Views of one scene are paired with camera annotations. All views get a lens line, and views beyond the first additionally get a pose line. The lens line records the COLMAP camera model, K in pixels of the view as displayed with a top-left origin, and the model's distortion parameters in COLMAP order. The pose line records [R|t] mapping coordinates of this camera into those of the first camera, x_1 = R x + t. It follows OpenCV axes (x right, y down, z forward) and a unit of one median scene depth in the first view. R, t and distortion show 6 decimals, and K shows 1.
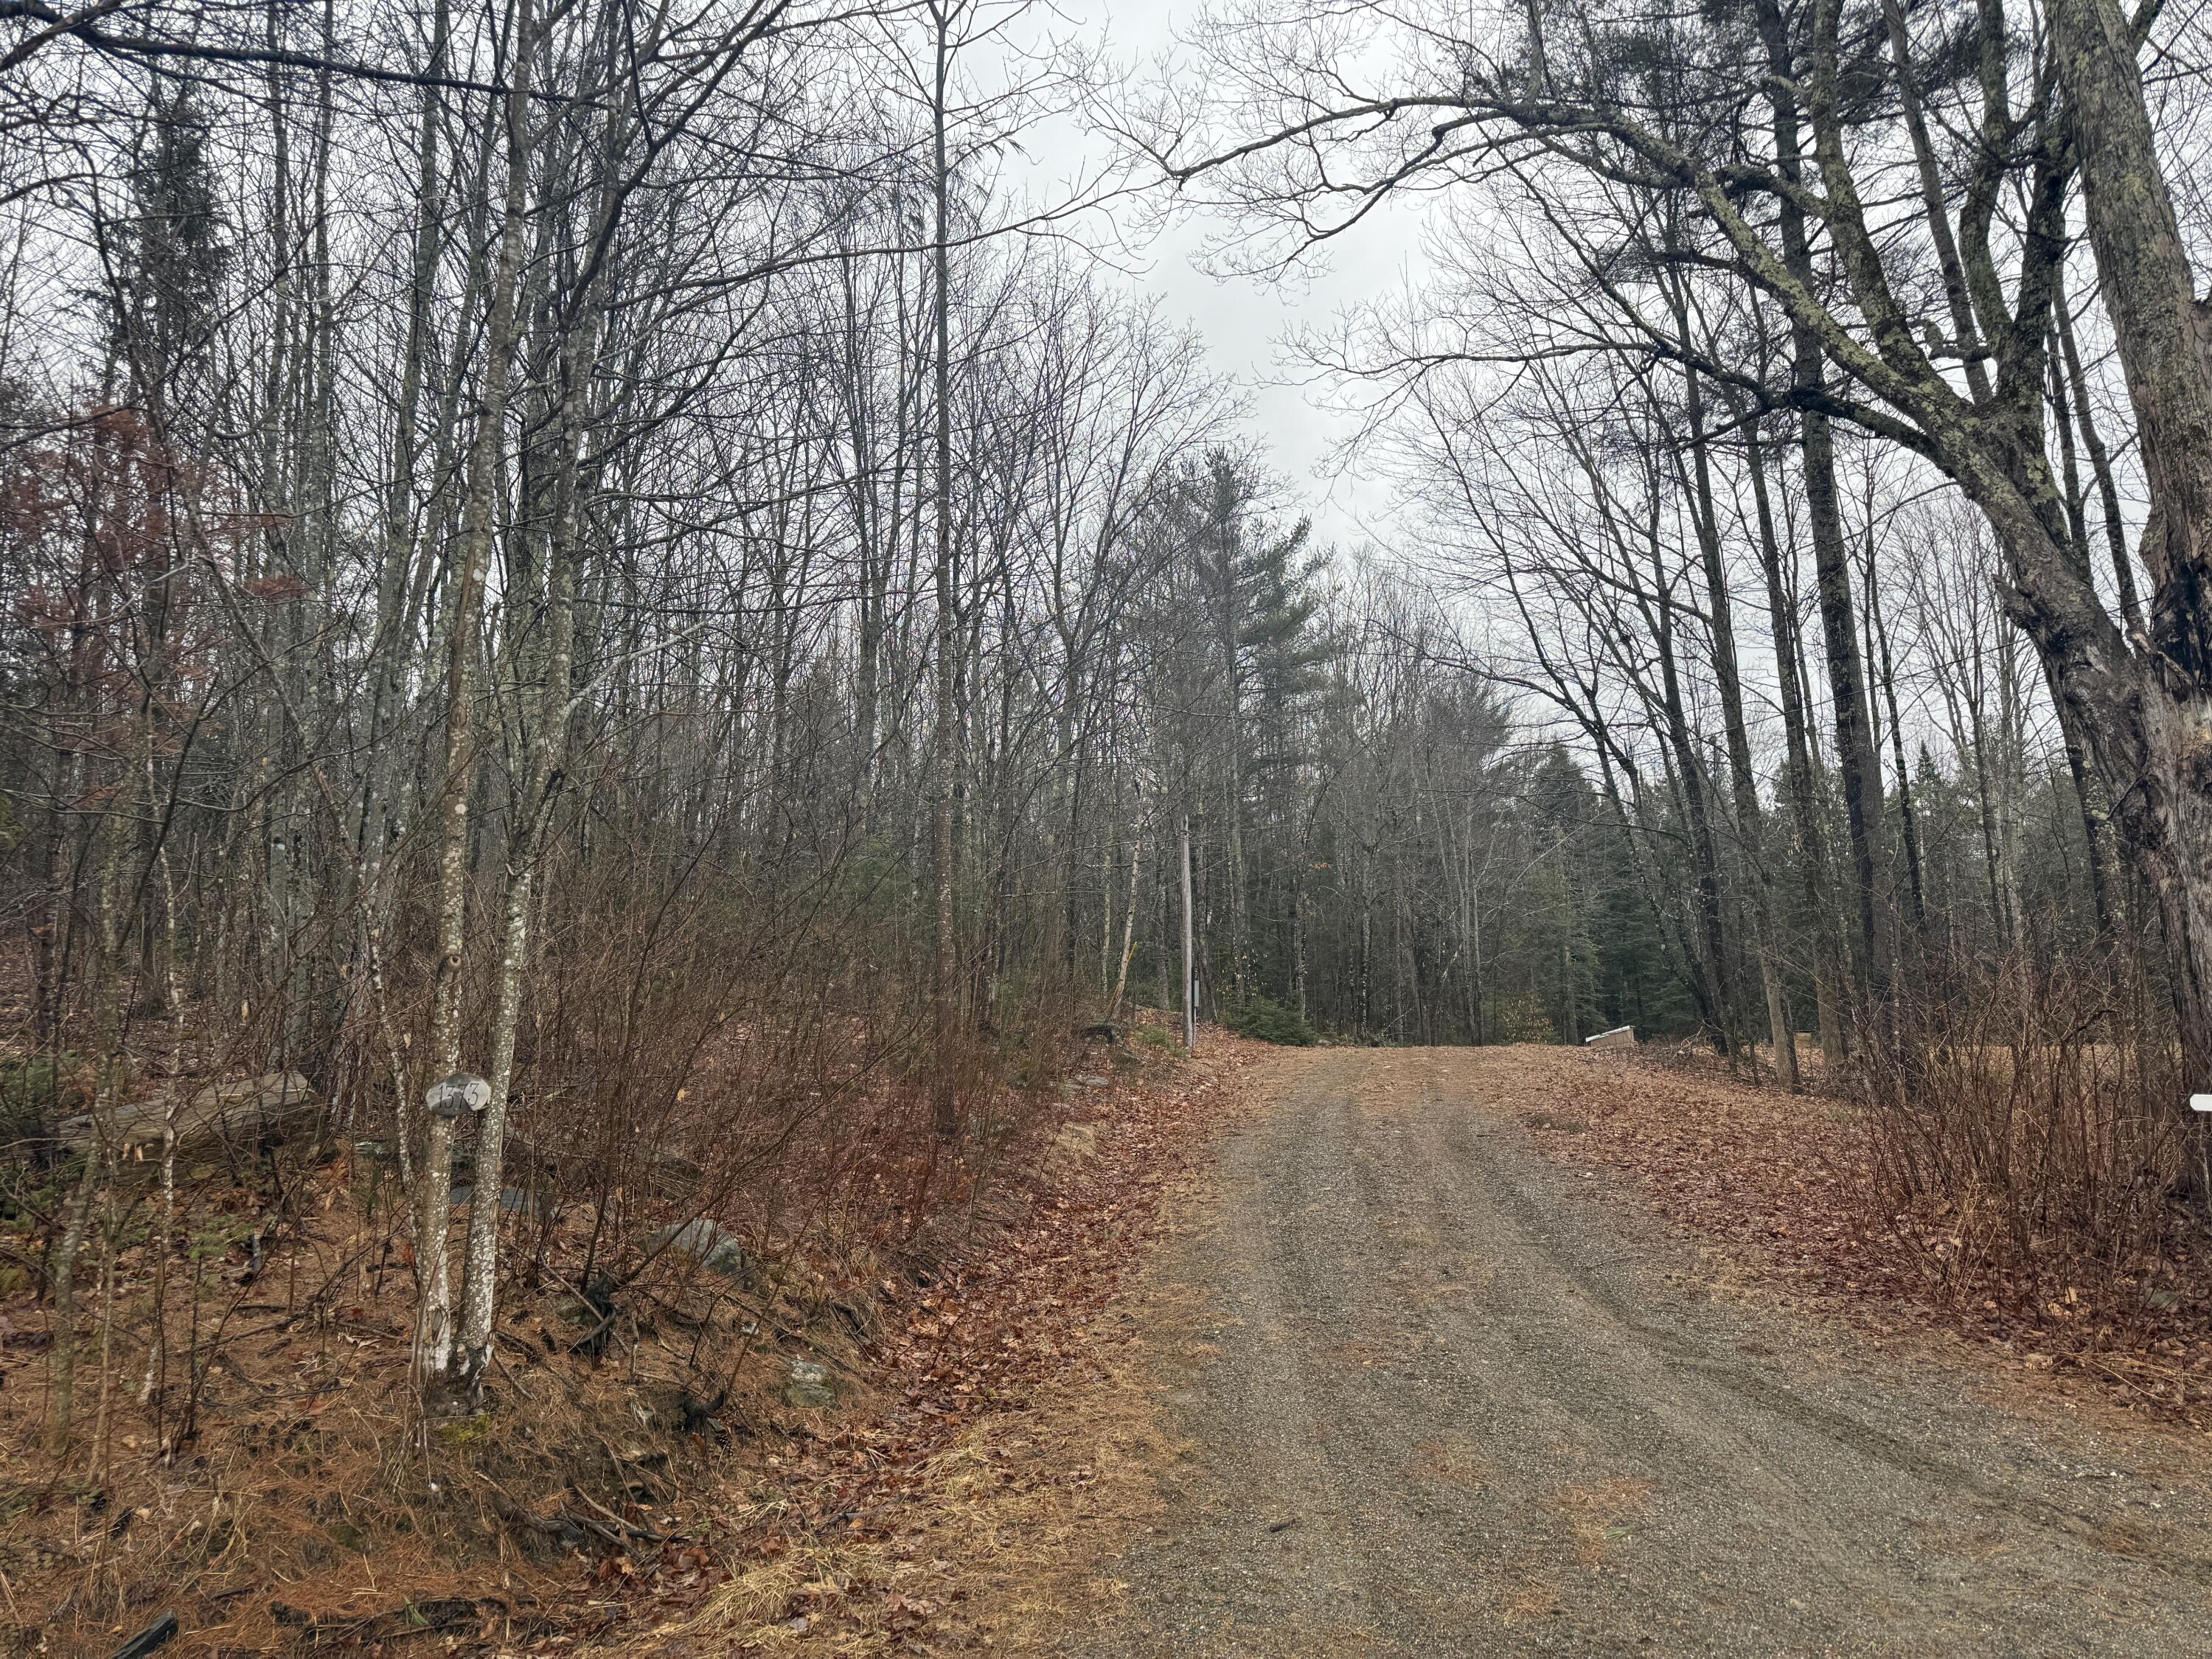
lens RADIAL K [[1524.3, 0, 1106.0], [0, 1524.3, 829.5], [0, 0, 1]] dist [0.077034, -0.104619]
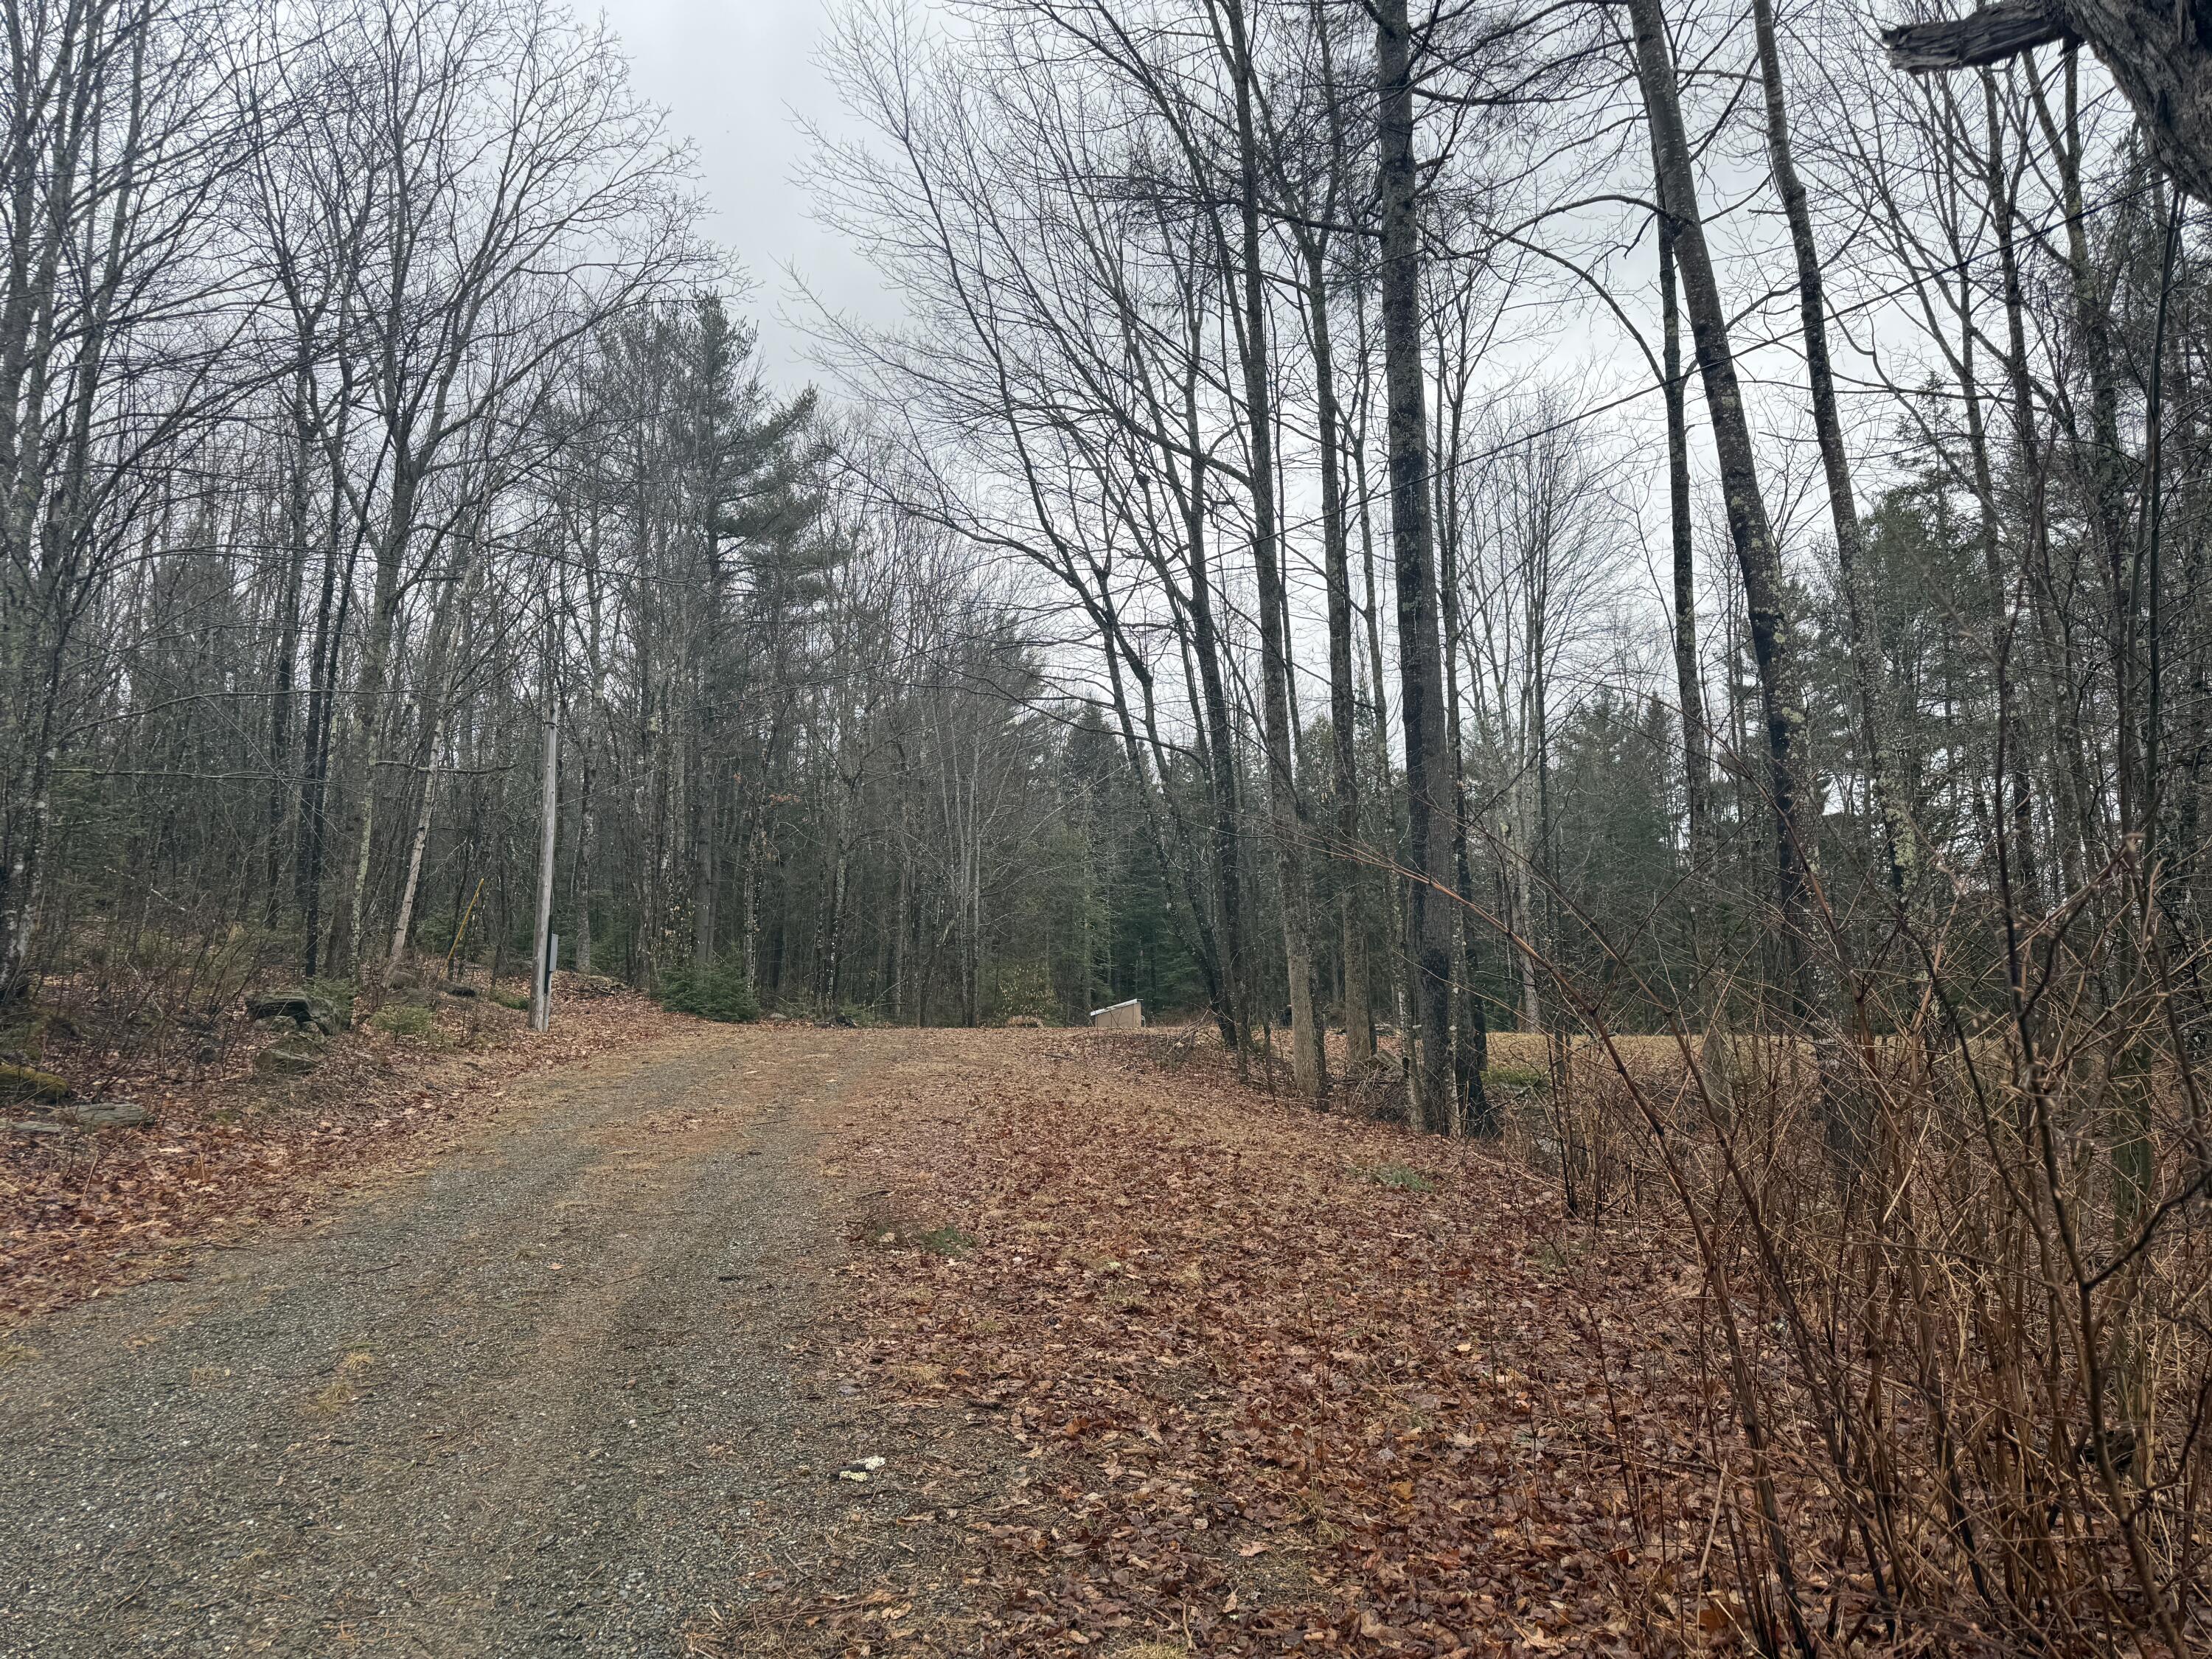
lens RADIAL K [[1564.6, 0, 1106.0], [0, 1564.6, 829.5], [0, 0, 1]] dist [0.111335, 0.001291]
pose [[0.955988, 0.051693, 0.288817, 0.266220], [-0.059198, 0.998096, 0.017303, 0.067098], [-0.287373, -0.033639, 0.957228, 0.667163]]
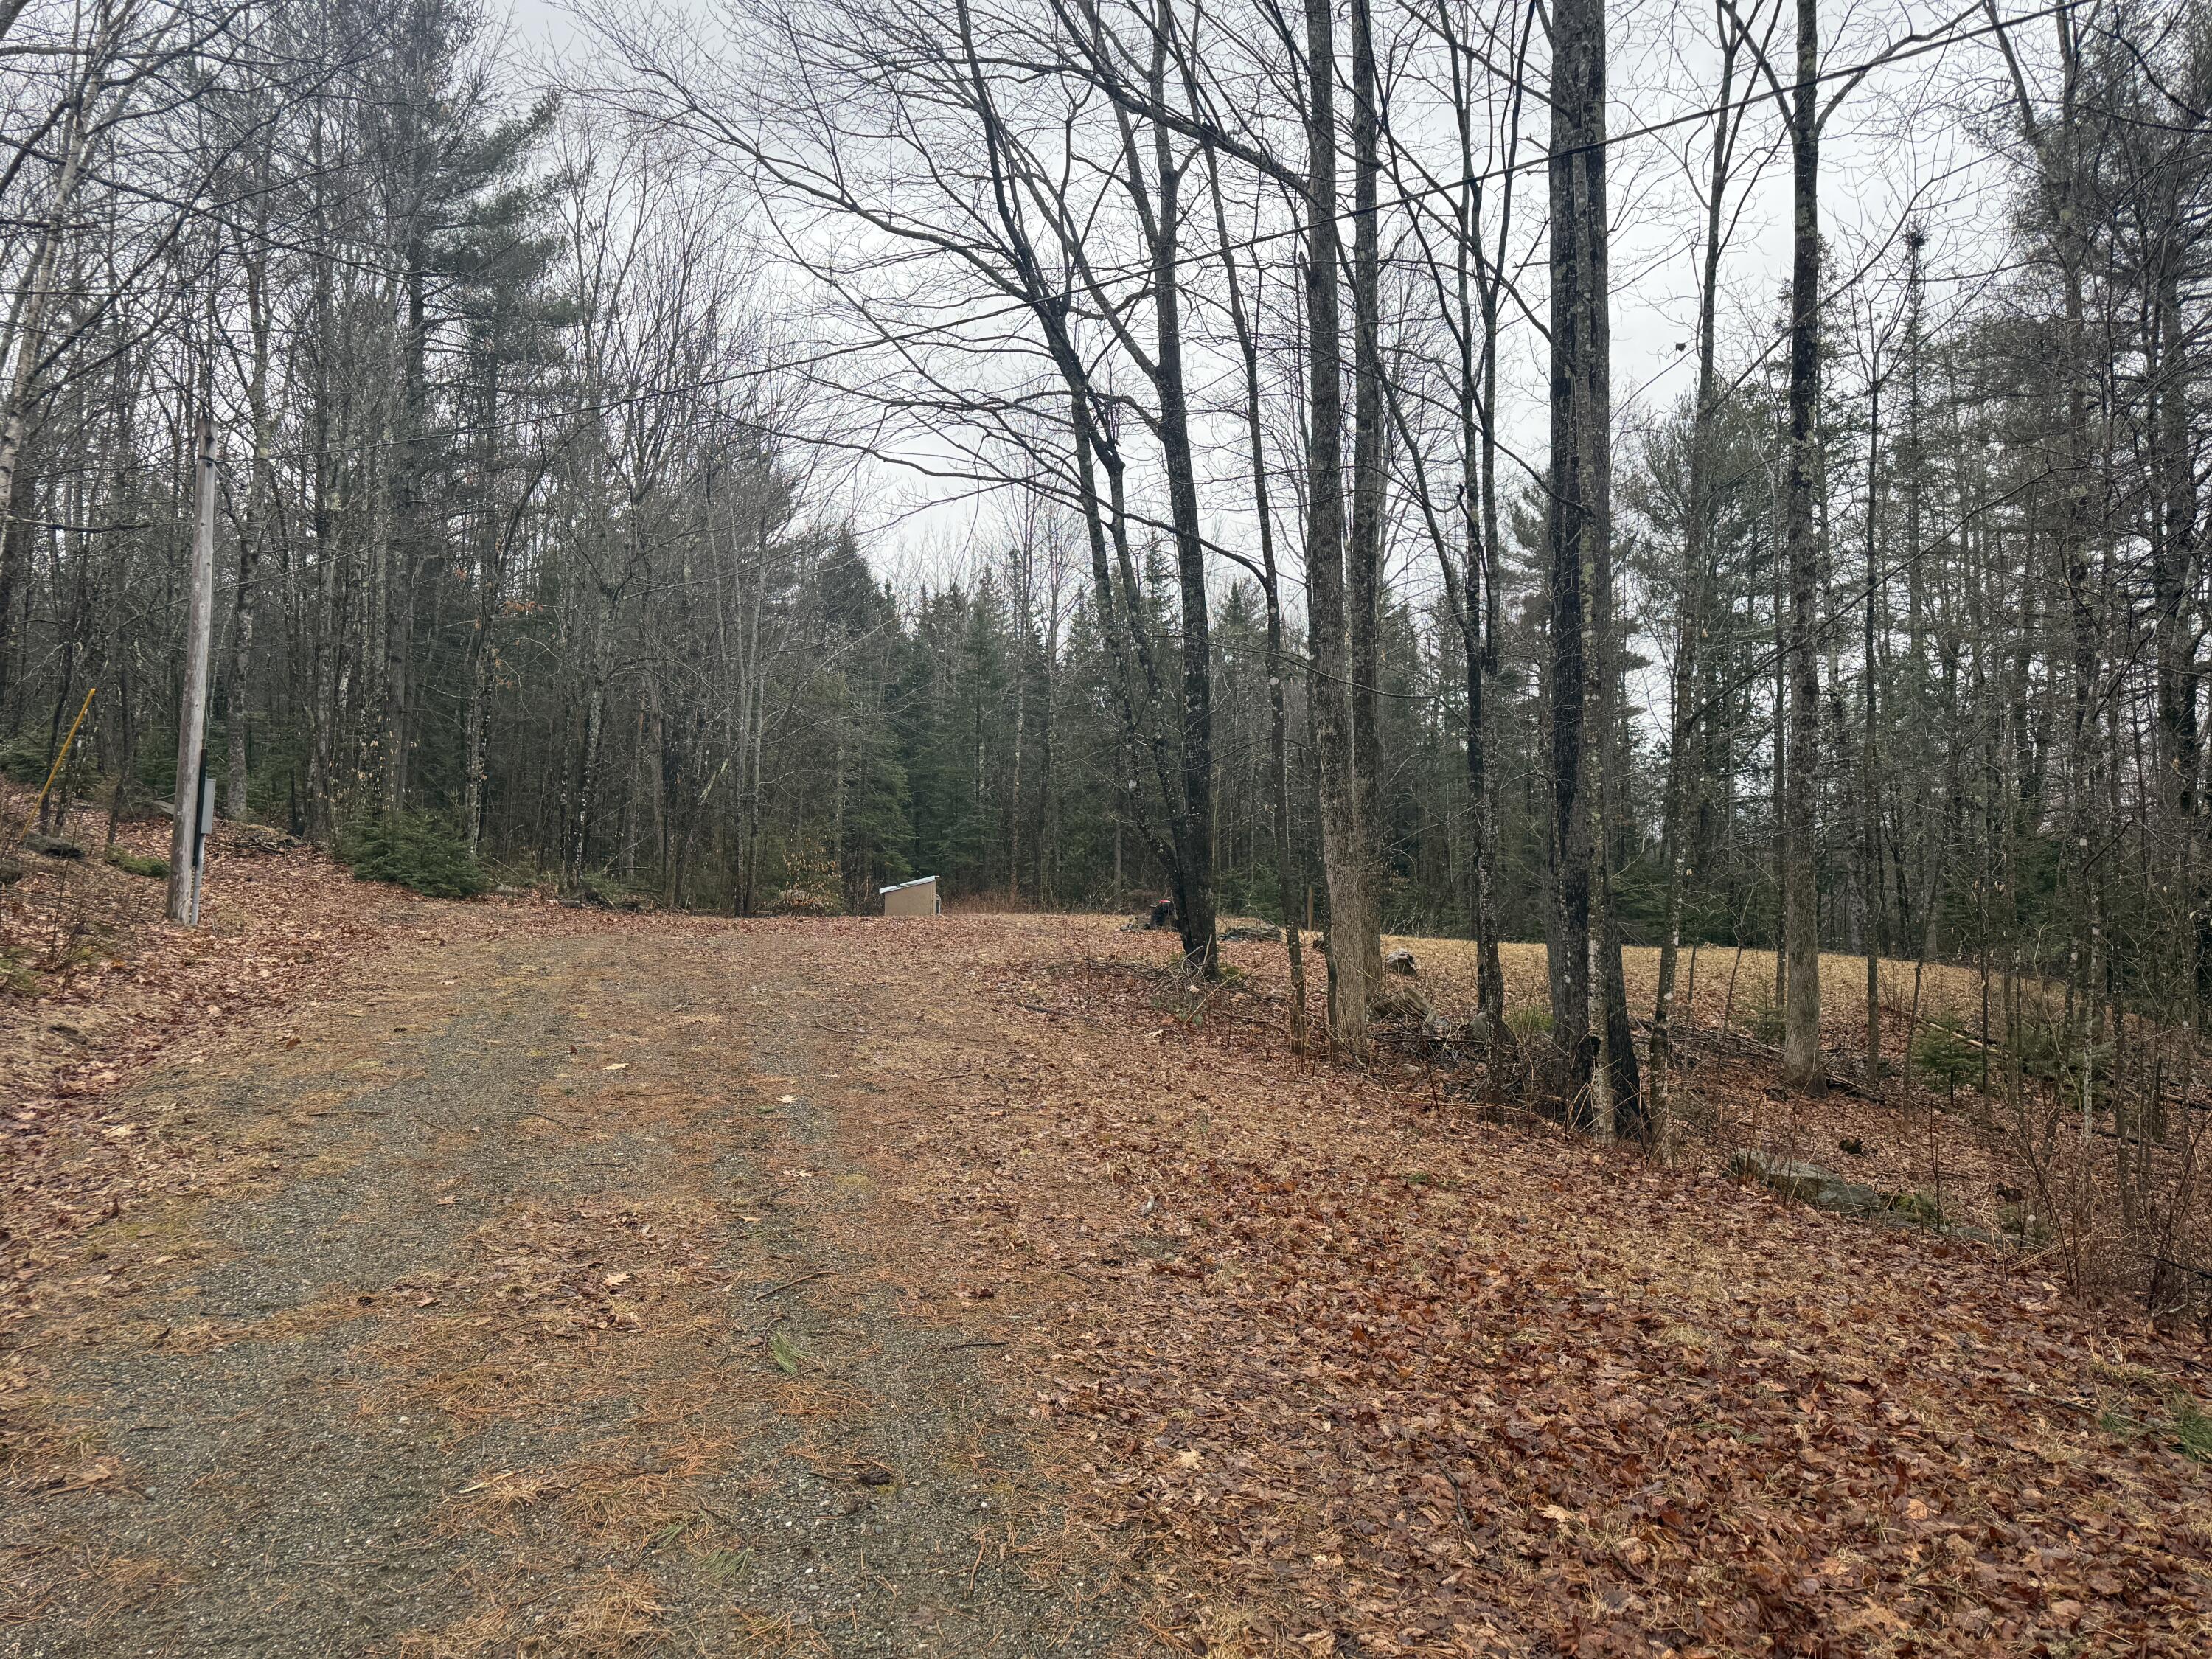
lens RADIAL K [[1601.7, 0, 1106.0], [0, 1601.7, 829.5], [0, 0, 1]] dist [0.012234, 0.007780]
pose [[0.882828, 0.065670, 0.465082, 0.219560], [-0.120153, 0.988807, 0.088457, 0.114202], [-0.454067, -0.133974, 0.880837, 1.324490]]
